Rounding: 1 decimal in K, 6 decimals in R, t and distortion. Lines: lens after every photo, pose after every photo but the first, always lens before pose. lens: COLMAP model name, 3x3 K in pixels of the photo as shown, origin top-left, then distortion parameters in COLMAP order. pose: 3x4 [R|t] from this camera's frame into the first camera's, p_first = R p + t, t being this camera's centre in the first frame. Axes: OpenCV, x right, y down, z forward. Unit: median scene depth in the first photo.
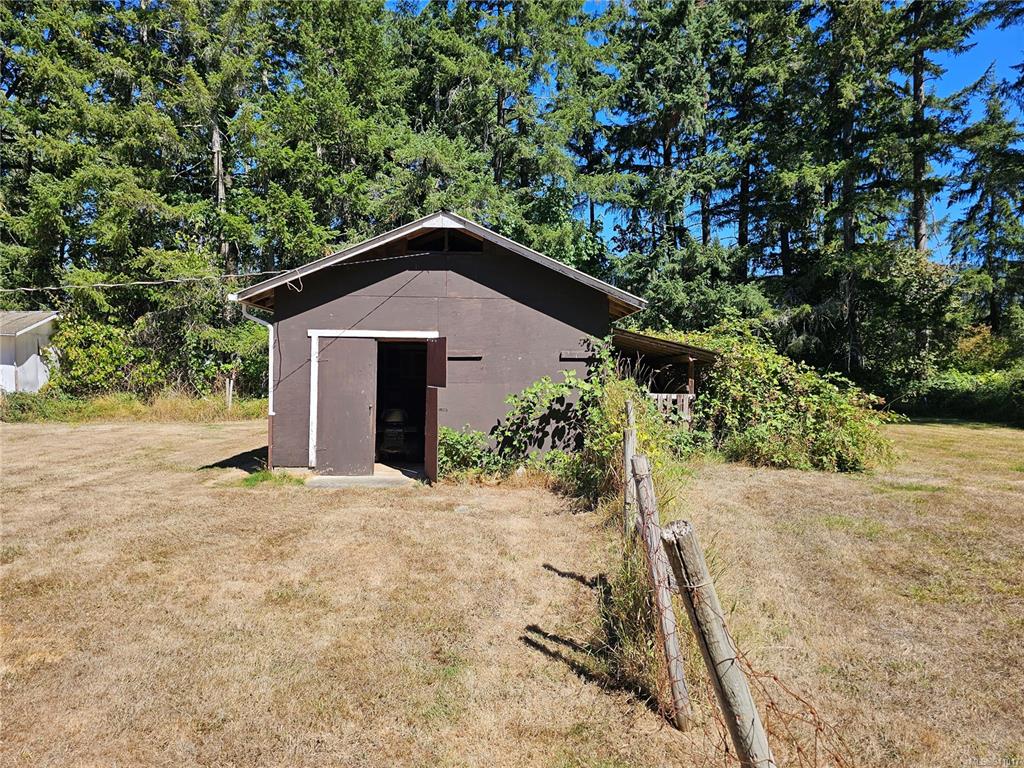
lens RADIAL K [[689.0, 0, 506.1], [0, 689.0, 377.1], [0, 0, 1]] dist [0.044658, -0.038405]
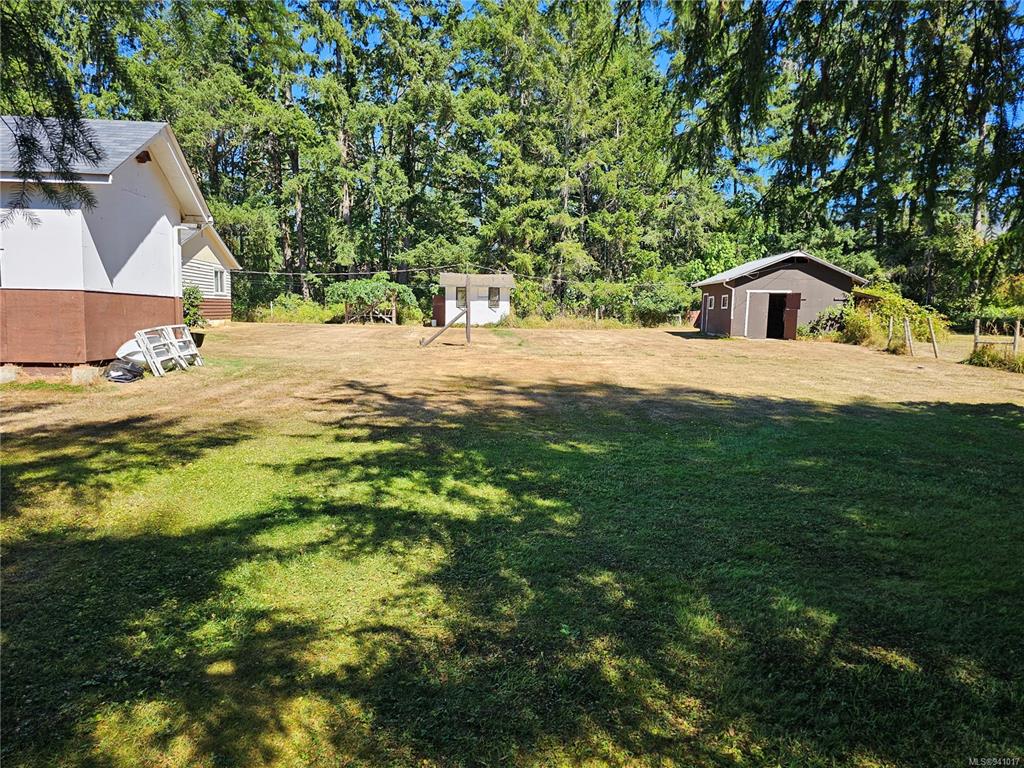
lens RADIAL K [[689.0, 0, 514.9], [0, 689.0, 389.9], [0, 0, 1]] dist [0.044658, -0.038405]
pose [[0.998554, 0.009073, -0.052995, -0.443534], [-0.003325, 0.994193, 0.107557, 0.016138], [0.053663, -0.107225, 0.992785, -0.812915]]
